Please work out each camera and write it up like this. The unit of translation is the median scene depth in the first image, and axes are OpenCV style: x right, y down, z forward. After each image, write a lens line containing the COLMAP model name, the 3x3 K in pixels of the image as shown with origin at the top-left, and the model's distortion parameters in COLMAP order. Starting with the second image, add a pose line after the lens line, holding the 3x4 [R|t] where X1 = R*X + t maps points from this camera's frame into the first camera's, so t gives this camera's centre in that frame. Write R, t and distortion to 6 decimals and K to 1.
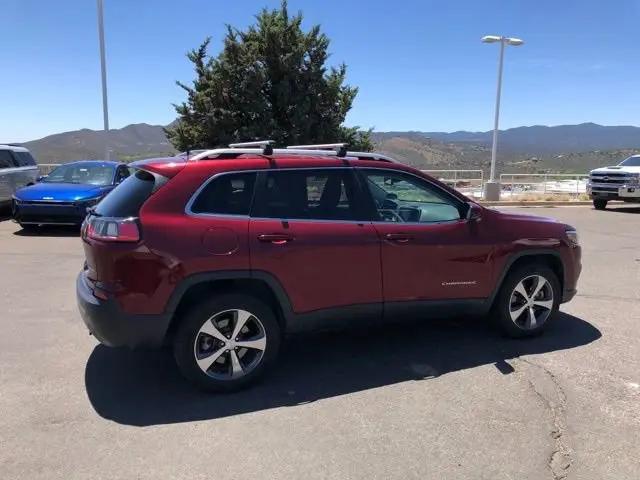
lens RADIAL K [[522.6, 0, 321.9], [0, 522.6, 238.6], [0, 0, 1]] dist [0.037207, -0.035498]
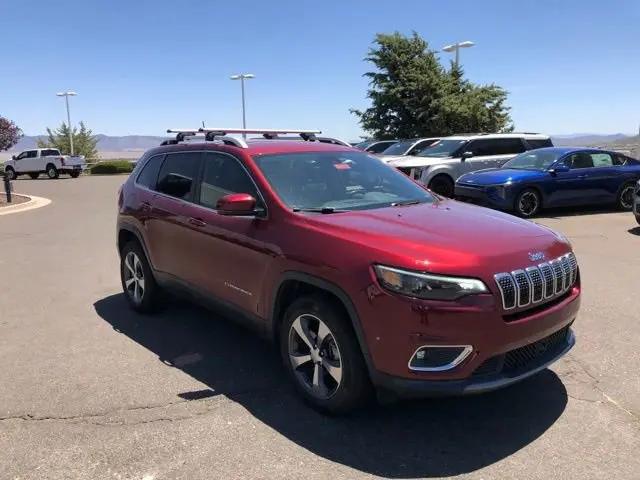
lens RADIAL K [[522.6, 0, 321.3], [0, 522.6, 240.3], [0, 0, 1]] dist [0.037207, -0.035498]
pose [[0.300894, 0.157227, -0.940608, 0.995025], [-0.131030, 0.983777, 0.122528, -0.104753], [0.944613, 0.086380, 0.316614, 0.781189]]
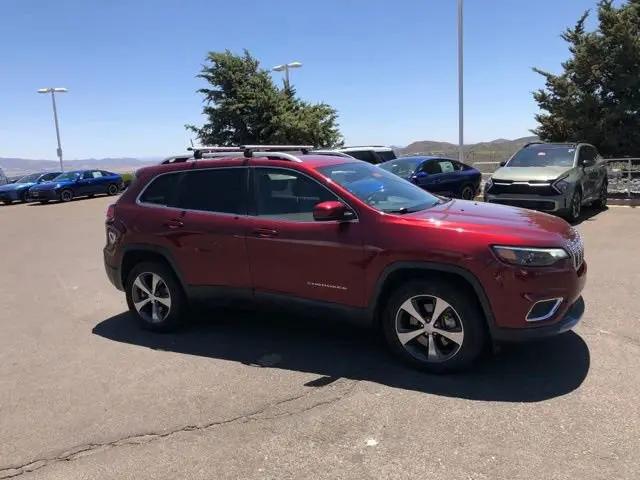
lens RADIAL K [[522.6, 0, 321.0], [0, 522.6, 244.1], [0, 0, 1]] dist [0.037207, -0.035498]
pose [[0.625200, 0.095623, -0.774584, 0.898612], [-0.073347, 0.995272, 0.063666, -0.046234], [0.777010, 0.017009, 0.629258, 0.361196]]
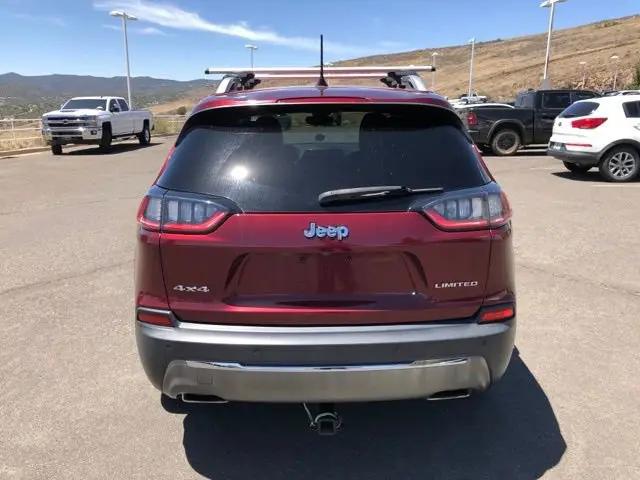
lens RADIAL K [[522.6, 0, 319.8], [0, 522.6, 233.7], [0, 0, 1]] dist [0.037207, -0.035498]
pose [[0.394723, -0.240722, 0.886706, -0.700020], [0.160152, 0.968321, 0.191587, -0.088320], [-0.904735, 0.066384, 0.420771, 0.610621]]
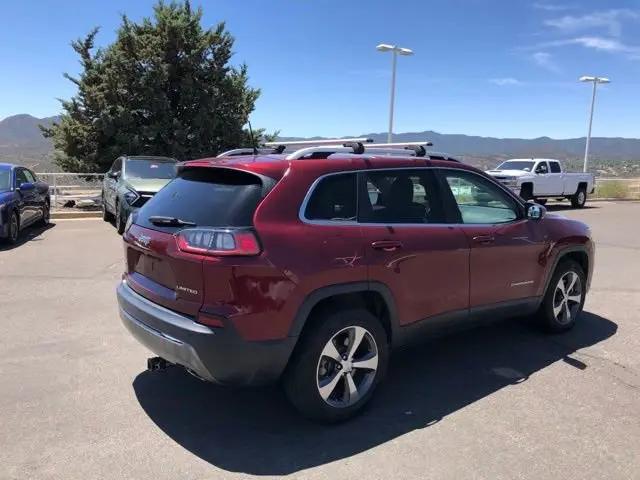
lens RADIAL K [[522.6, 0, 321.5], [0, 522.6, 239.3], [0, 0, 1]] dist [0.037207, -0.035498]
pose [[0.966112, -0.034422, 0.255817, -0.334091], [0.035997, 0.999351, -0.001477, -0.010493], [-0.255600, 0.010636, 0.966724, 0.114317]]
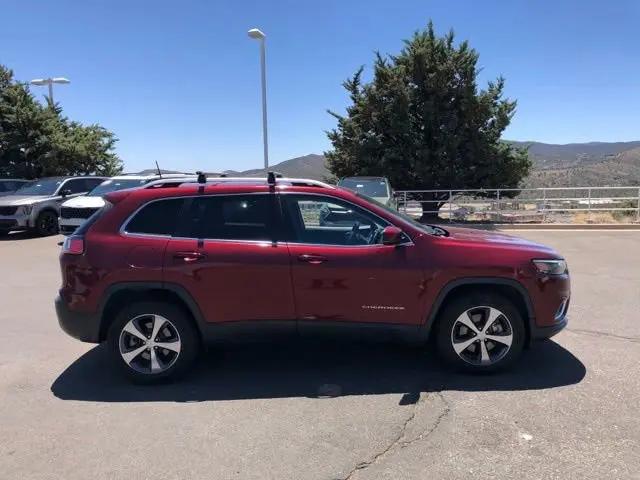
lens RADIAL K [[522.6, 0, 320.1], [0, 522.6, 243.1], [0, 0, 1]] dist [0.037207, -0.035498]
pose [[0.920042, 0.025332, -0.391000, 0.489438], [-0.036026, 0.999150, -0.020040, -0.012268], [0.390160, 0.032524, 0.920172, 0.037832]]
